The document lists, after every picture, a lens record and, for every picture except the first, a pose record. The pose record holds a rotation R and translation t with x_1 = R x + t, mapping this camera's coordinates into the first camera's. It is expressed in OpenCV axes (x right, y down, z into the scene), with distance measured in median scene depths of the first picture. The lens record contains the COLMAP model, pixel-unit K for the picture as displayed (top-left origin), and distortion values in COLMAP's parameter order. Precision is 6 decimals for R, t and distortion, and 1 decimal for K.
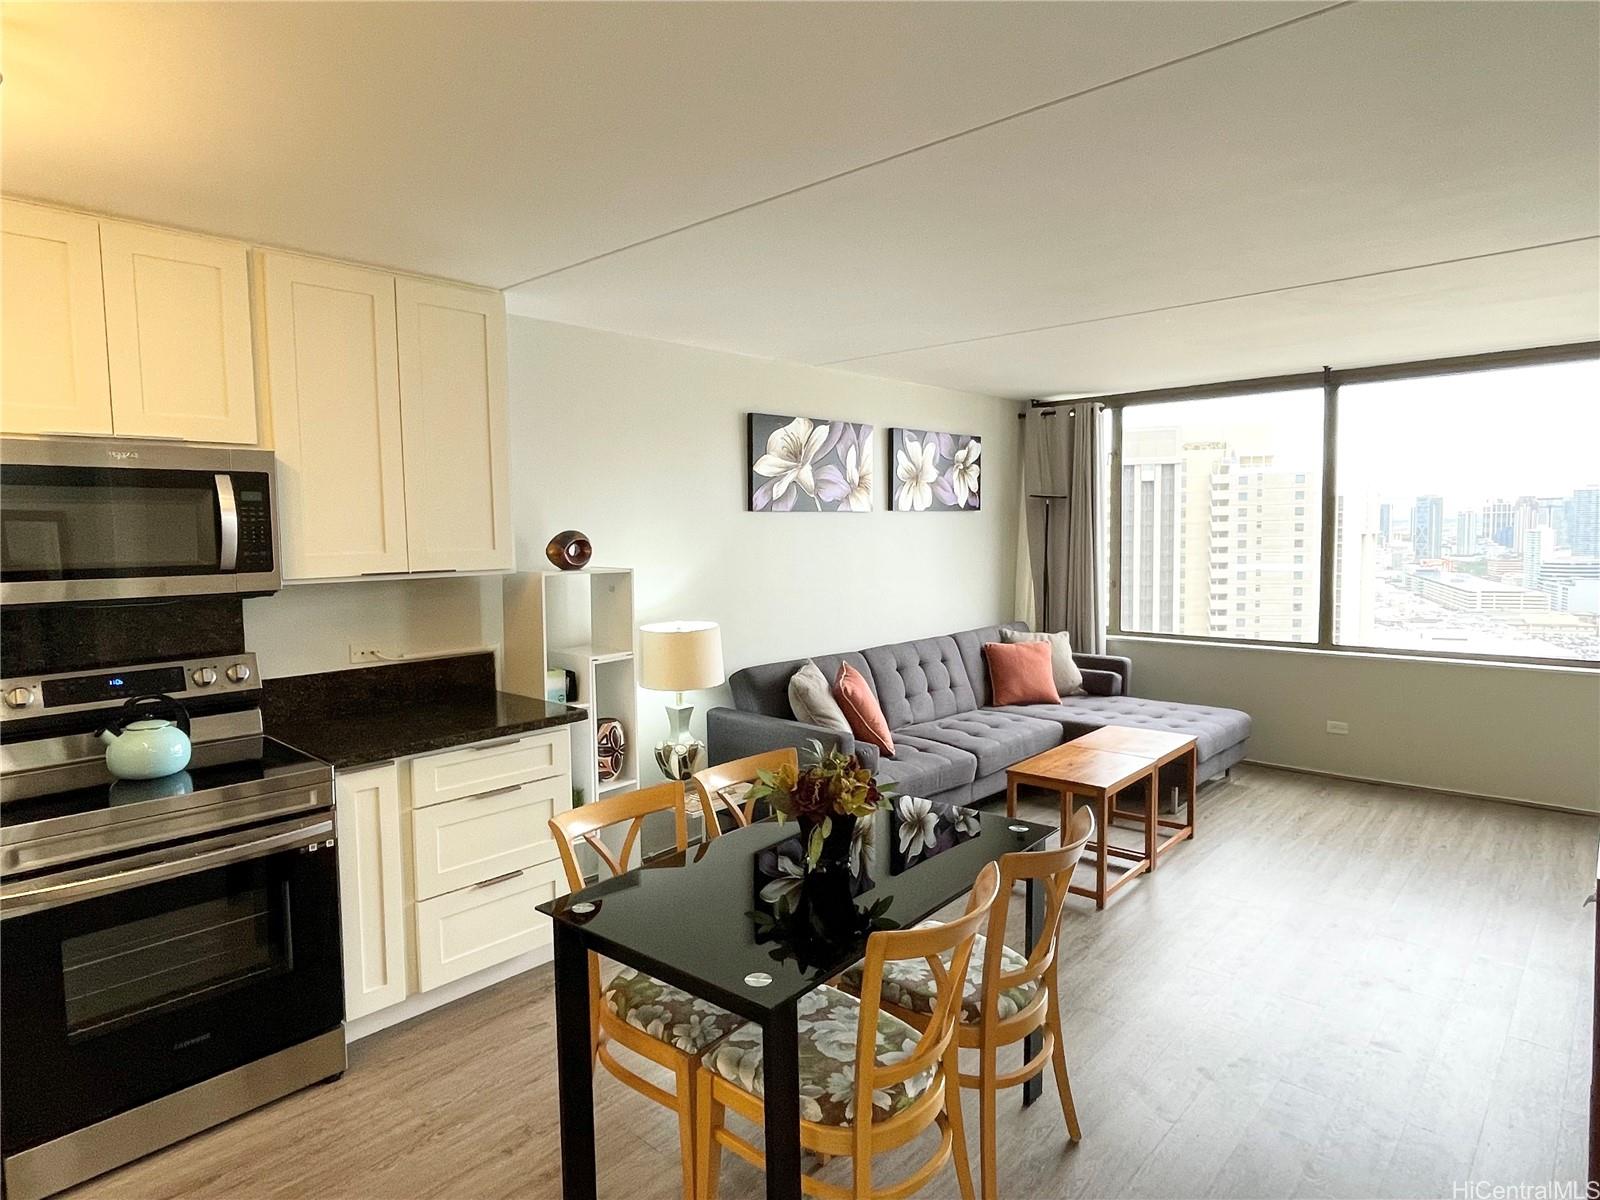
lens RADIAL K [[947.1, 0, 800.0], [0, 947.1, 600.0], [0, 0, 1]] dist [0.000255, 0.001209]
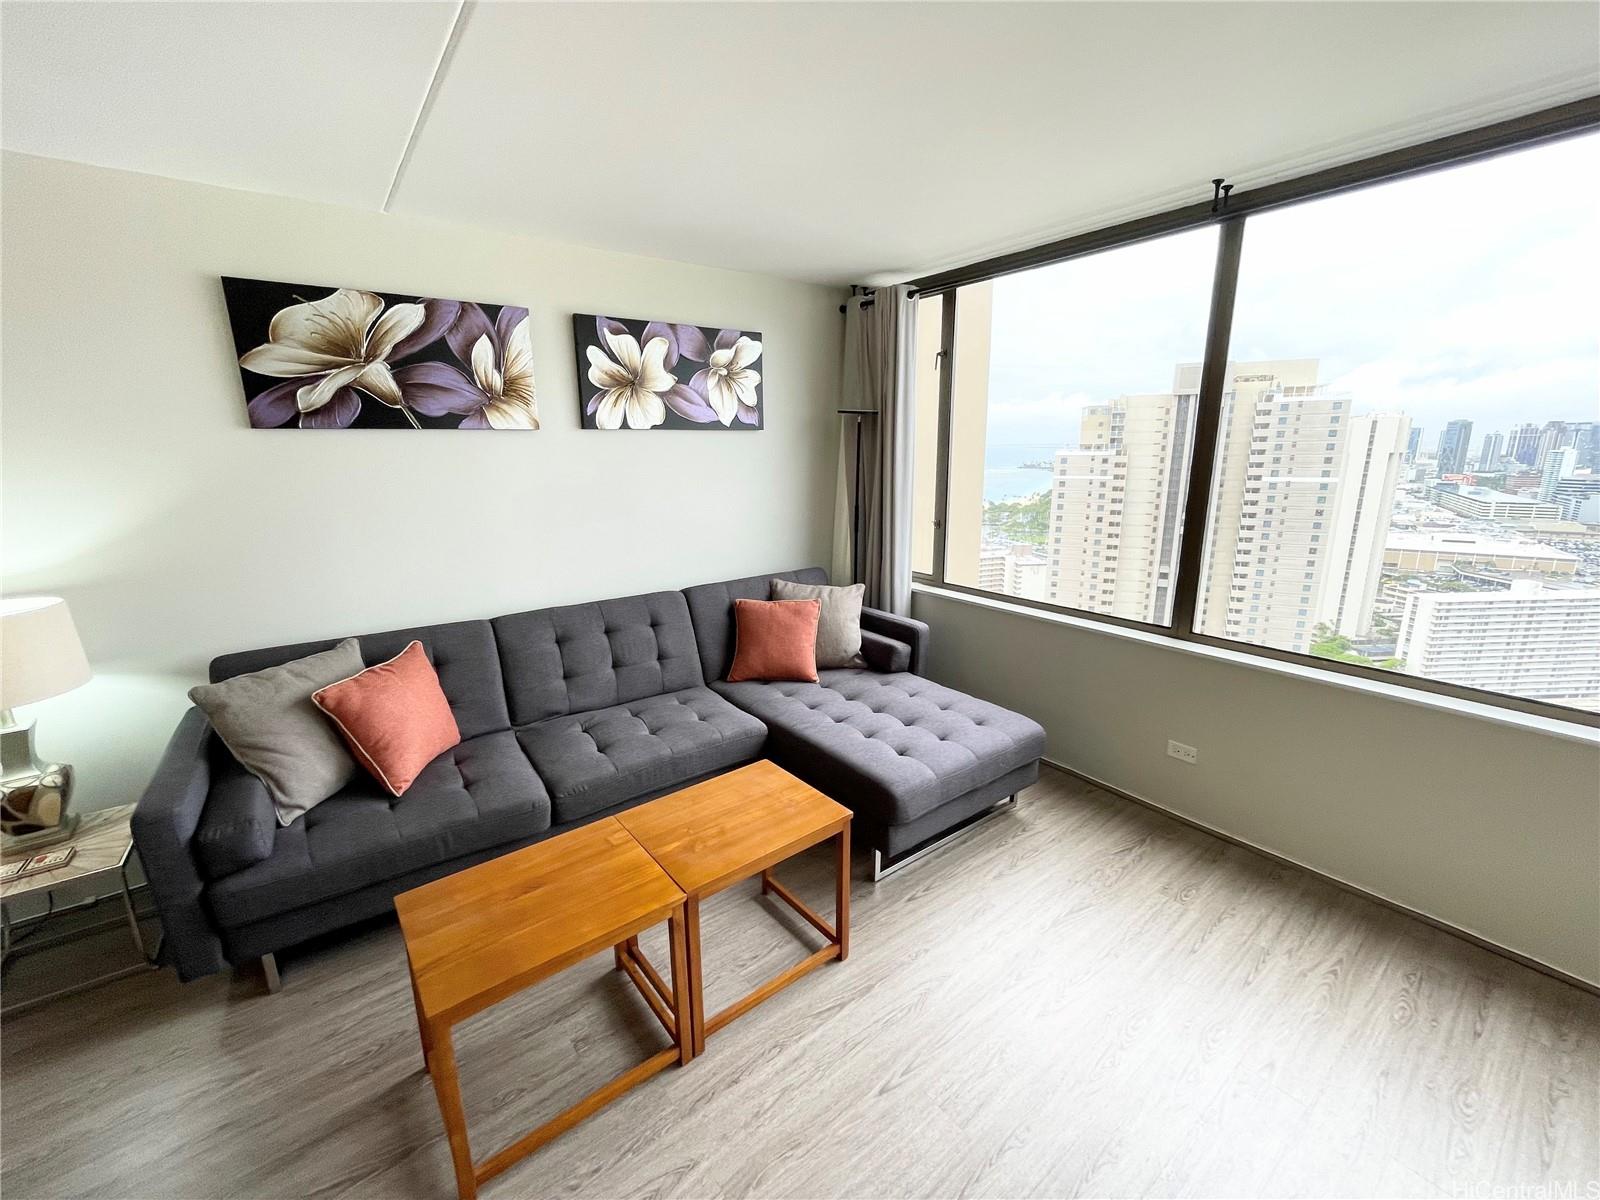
lens RADIAL K [[657.0, 0, 800.0], [0, 657.0, 600.0], [0, 0, 1]] dist [-0.000916, -0.000549]
pose [[0.982480, 0.049390, -0.179707, 0.352616], [-0.020630, 0.987141, 0.158517, -0.043263], [0.185225, -0.152033, 0.970864, 0.470366]]
